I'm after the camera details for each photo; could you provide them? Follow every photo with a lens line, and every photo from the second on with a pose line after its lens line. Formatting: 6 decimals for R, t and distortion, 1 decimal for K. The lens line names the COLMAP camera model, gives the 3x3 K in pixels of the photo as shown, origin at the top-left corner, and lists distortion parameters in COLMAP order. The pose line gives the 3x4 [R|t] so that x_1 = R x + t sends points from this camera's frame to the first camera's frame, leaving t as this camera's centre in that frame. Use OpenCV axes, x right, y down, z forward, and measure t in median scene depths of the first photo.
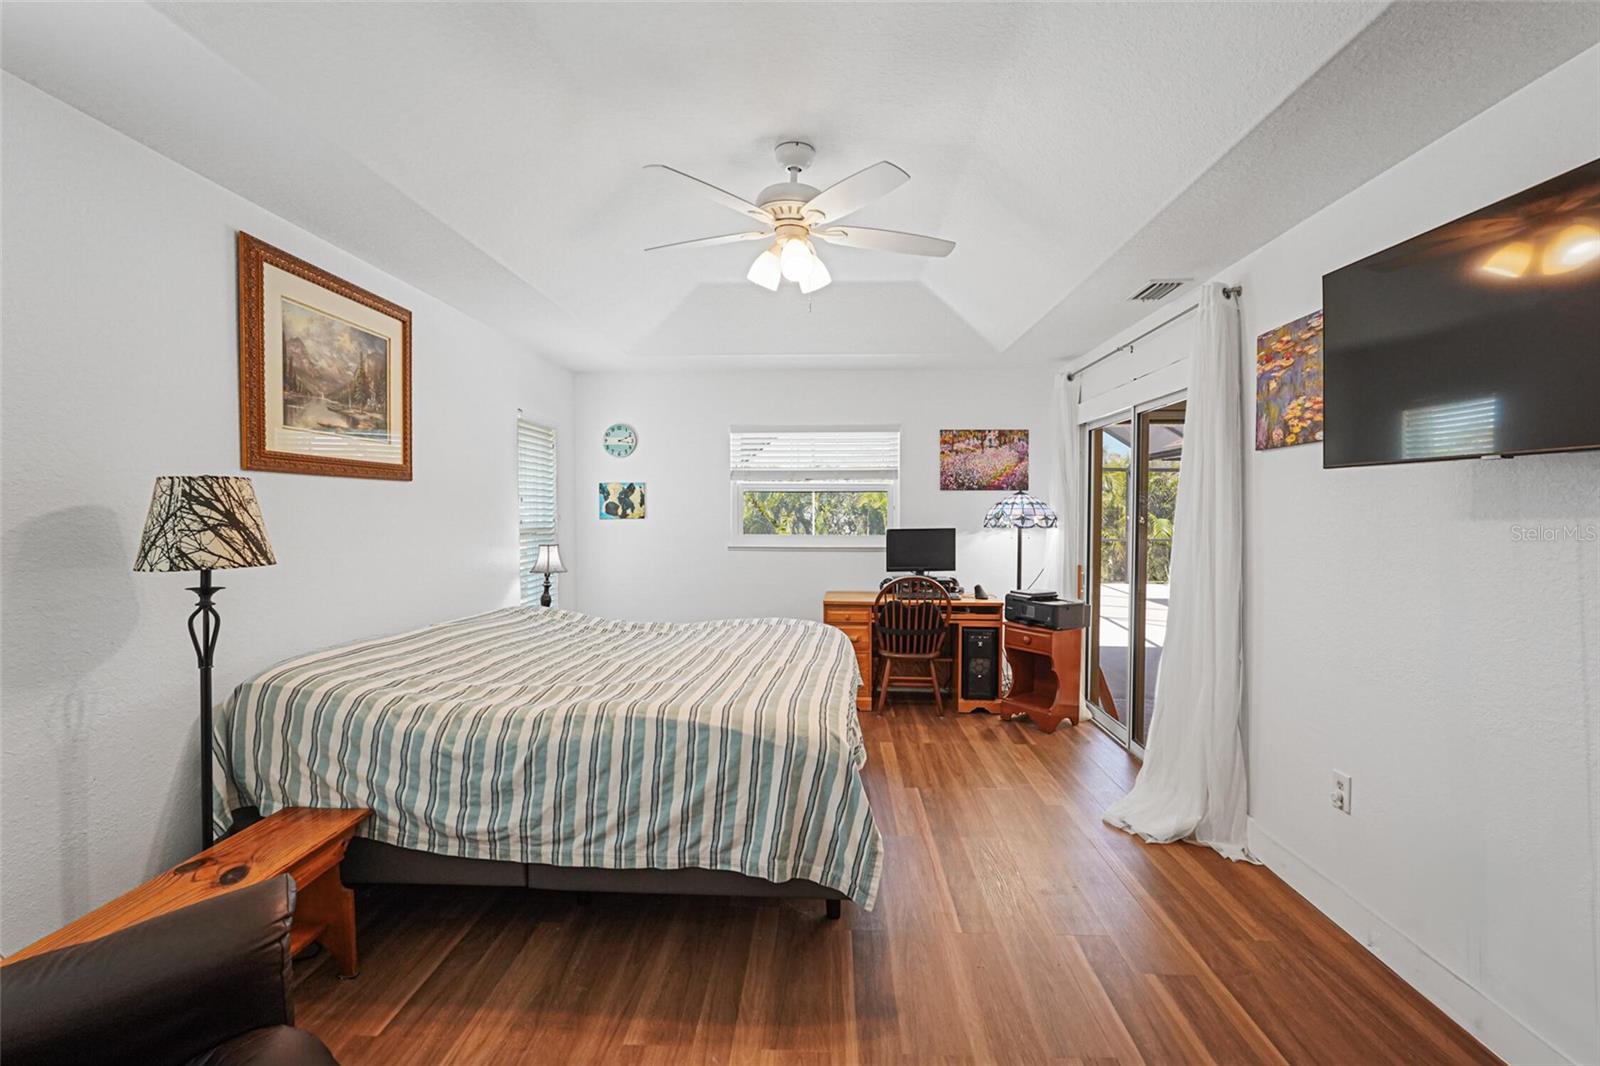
lens RADIAL K [[721.9, 0, 800.0], [0, 721.9, 527.7], [0, 0, 1]] dist [-0.002403, -0.000173]
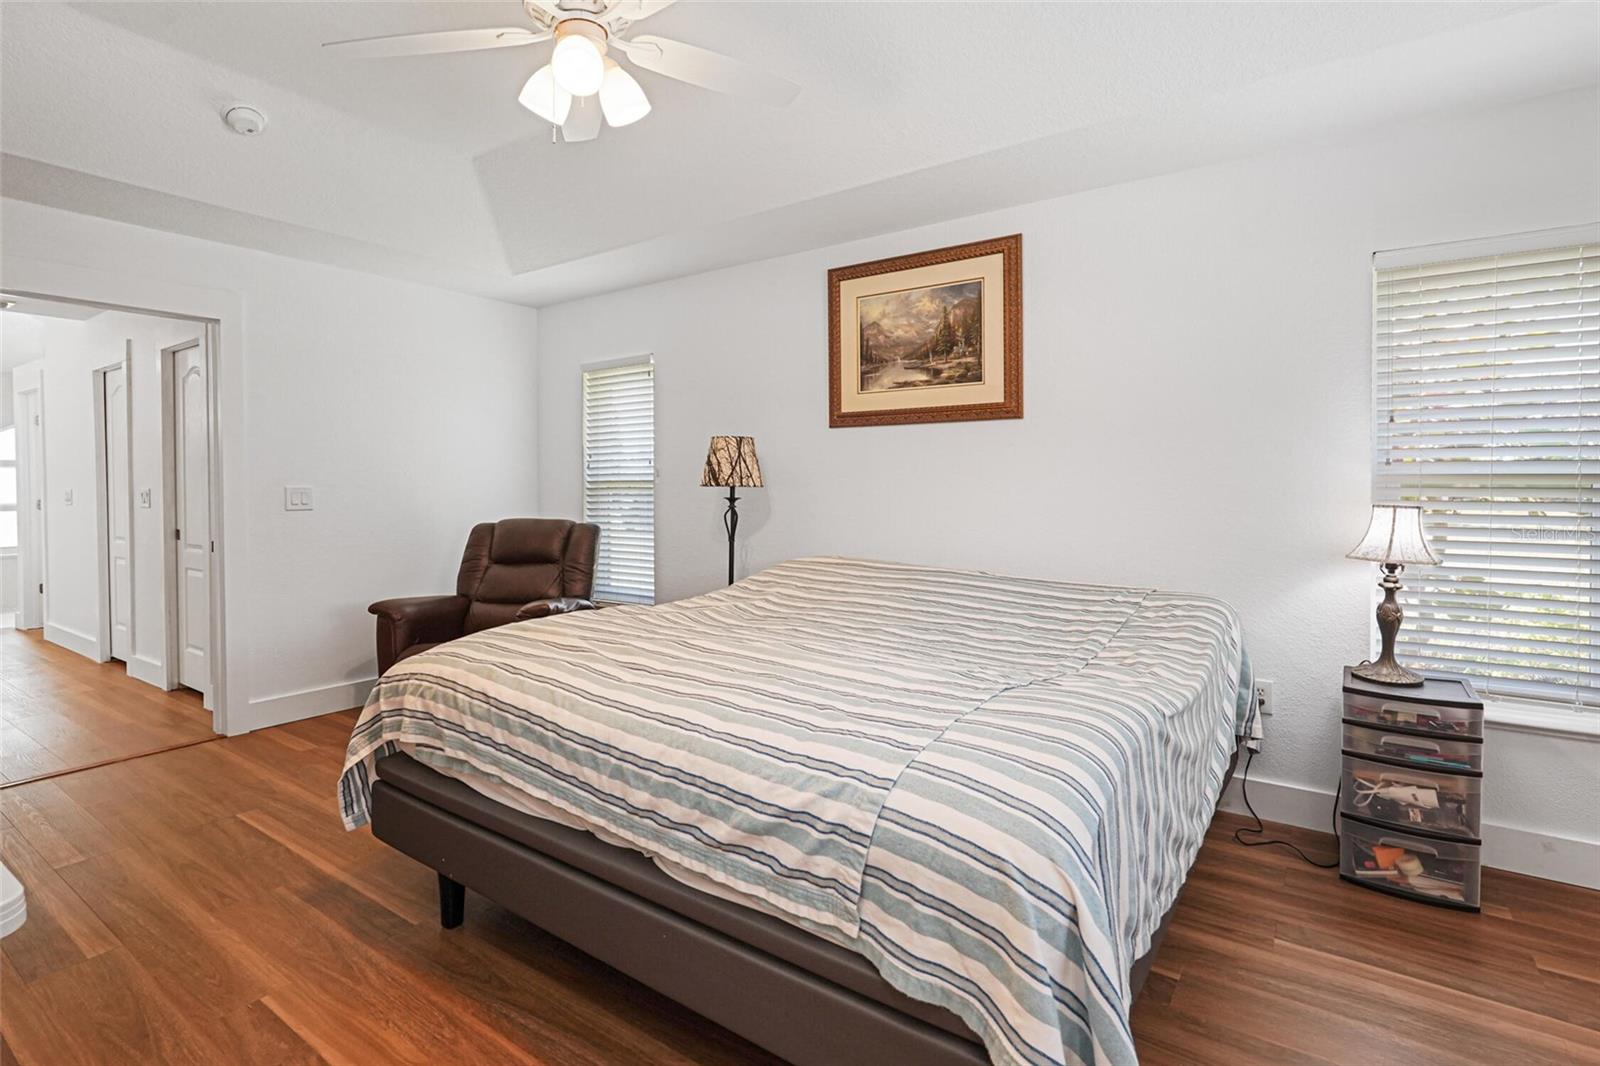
lens RADIAL K [[721.9, 0, 793.1], [0, 721.9, 483.9], [0, 0, 1]] dist [-0.002403, -0.000173]
pose [[-0.503047, 0.006947, -0.864231, 0.476032], [-0.016962, 0.999696, 0.017909, 0.009072], [0.864093, 0.023668, -0.502776, 1.433639]]
